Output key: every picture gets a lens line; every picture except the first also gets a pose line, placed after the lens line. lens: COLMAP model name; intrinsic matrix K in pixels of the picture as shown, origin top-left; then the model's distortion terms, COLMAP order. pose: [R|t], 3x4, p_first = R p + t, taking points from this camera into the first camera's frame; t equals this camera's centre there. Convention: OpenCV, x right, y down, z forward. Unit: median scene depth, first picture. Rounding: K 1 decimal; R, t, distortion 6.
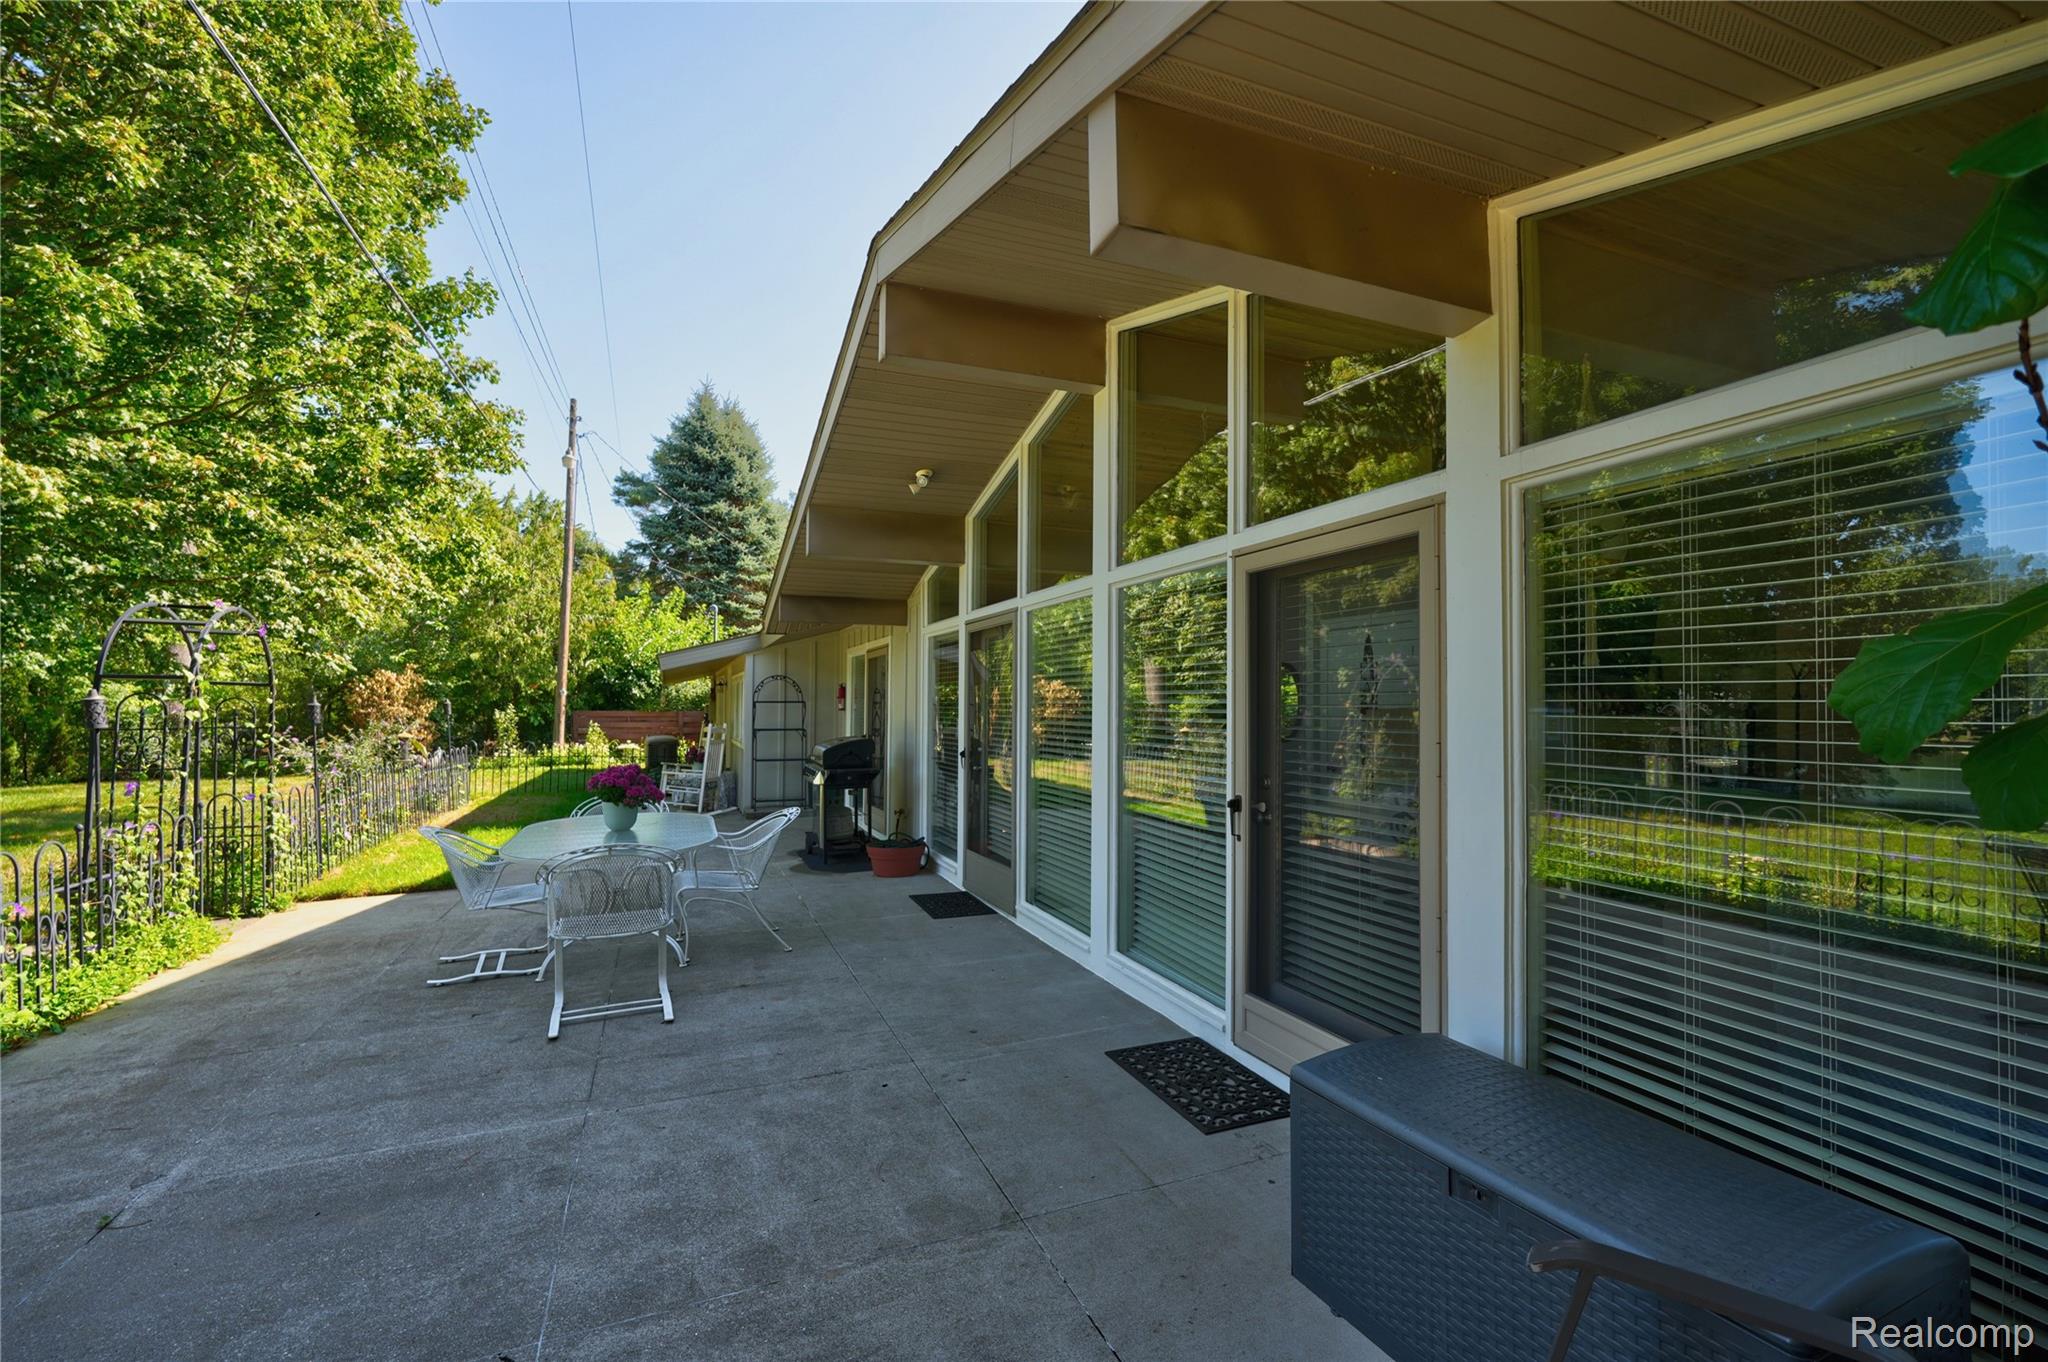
lens RADIAL K [[907.2, 0, 1023.4], [0, 907.2, 680.9], [0, 0, 1]] dist [-0.025449, -0.000299]
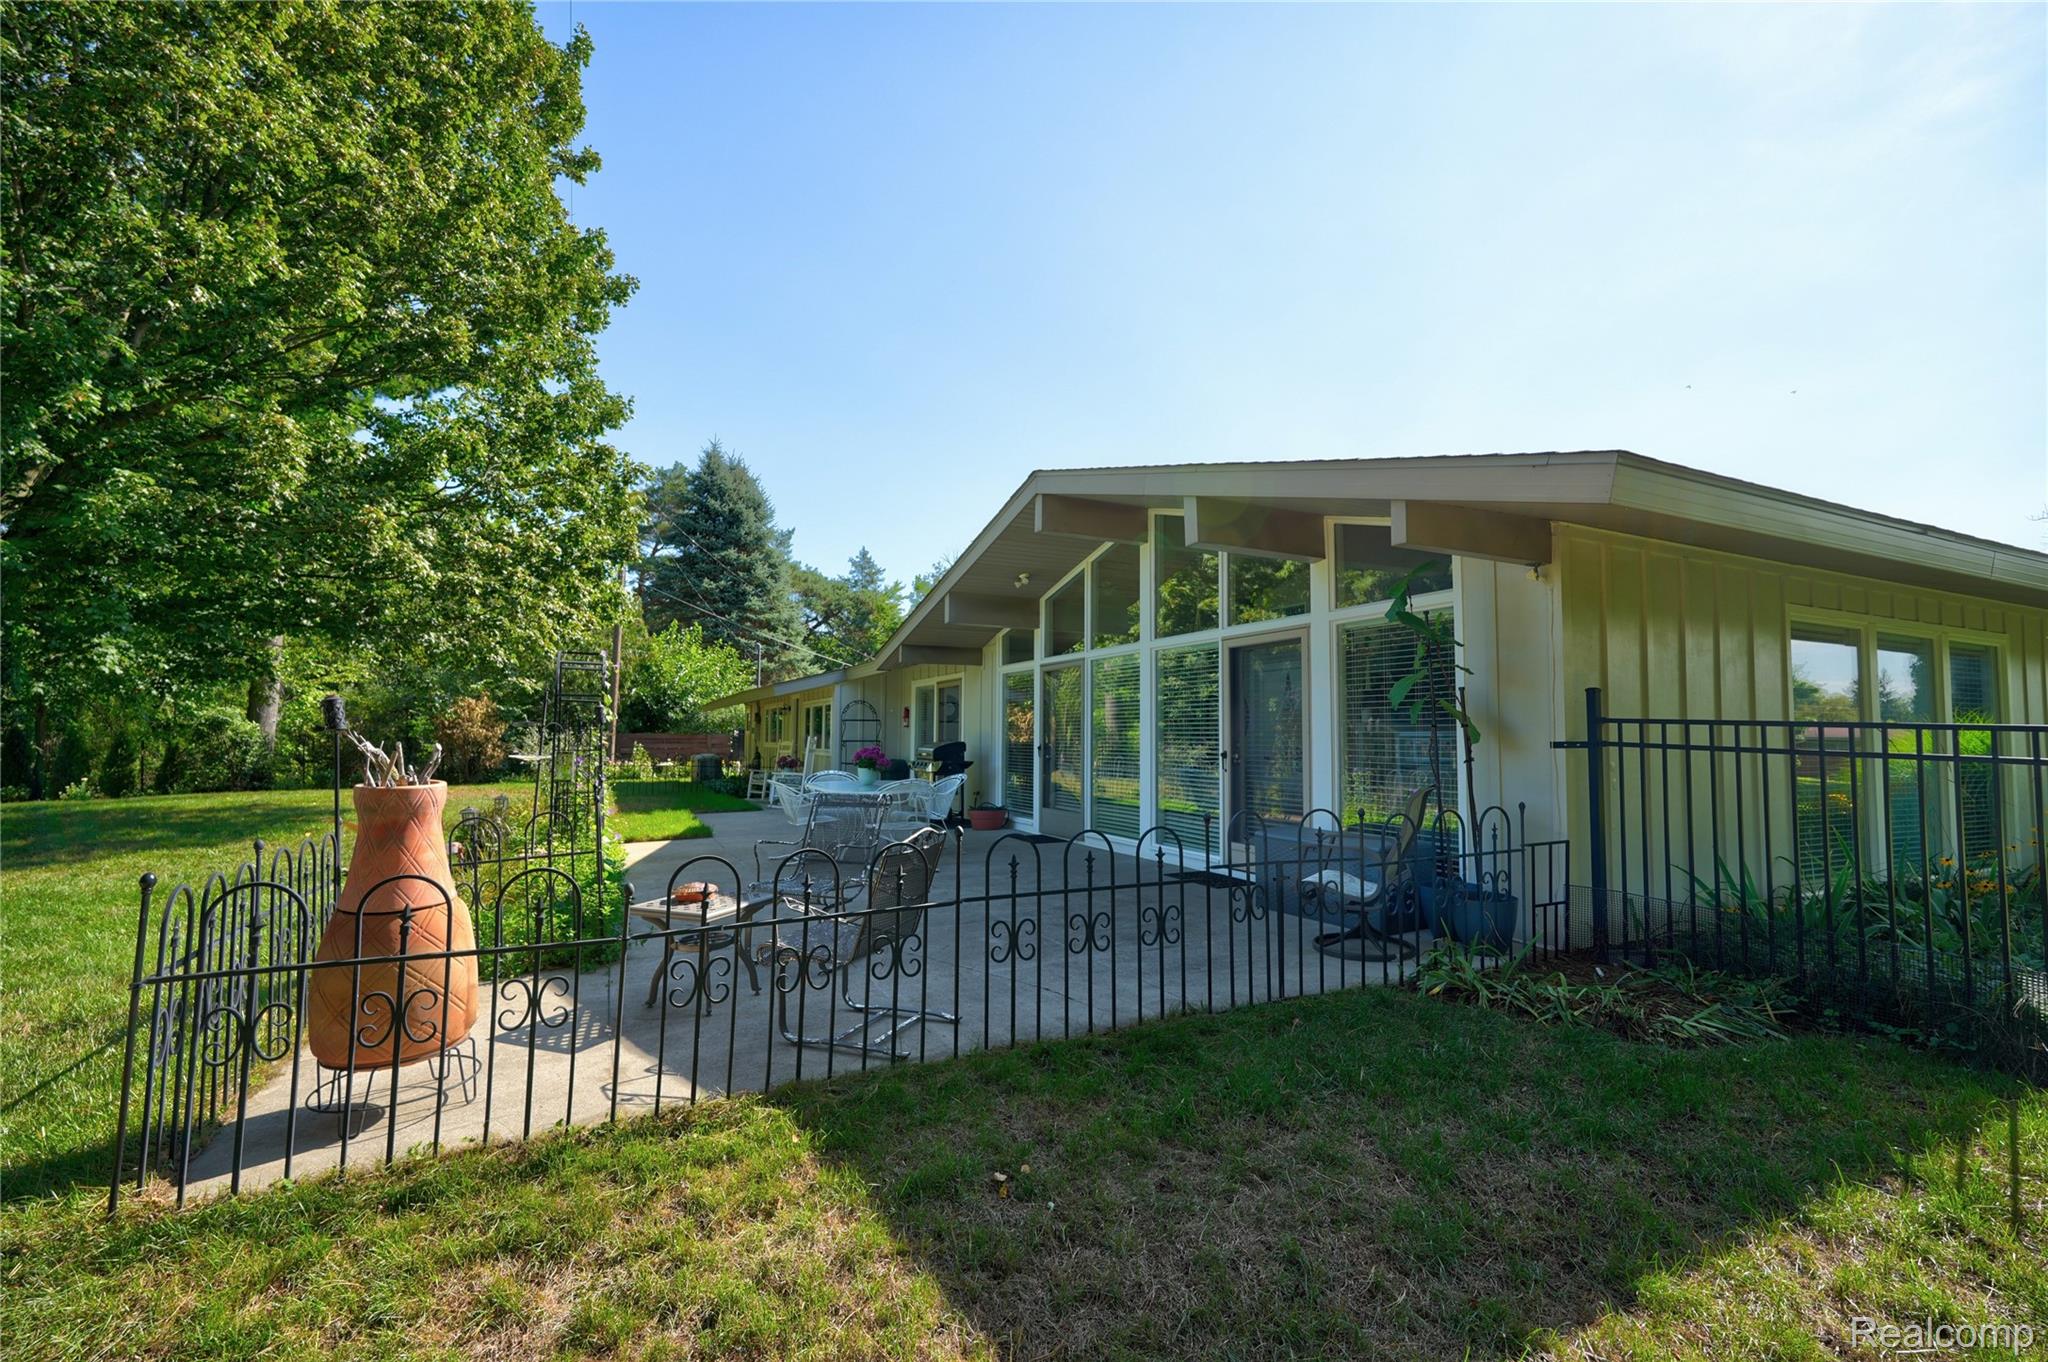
lens RADIAL K [[907.2, 0, 1030.0], [0, 907.2, 674.7], [0, 0, 1]] dist [-0.025449, -0.000299]
pose [[0.996983, 0.007987, 0.077203, -0.122854], [-0.004650, 0.999051, -0.043313, 0.012813], [-0.077475, 0.042824, 0.996074, -0.349138]]
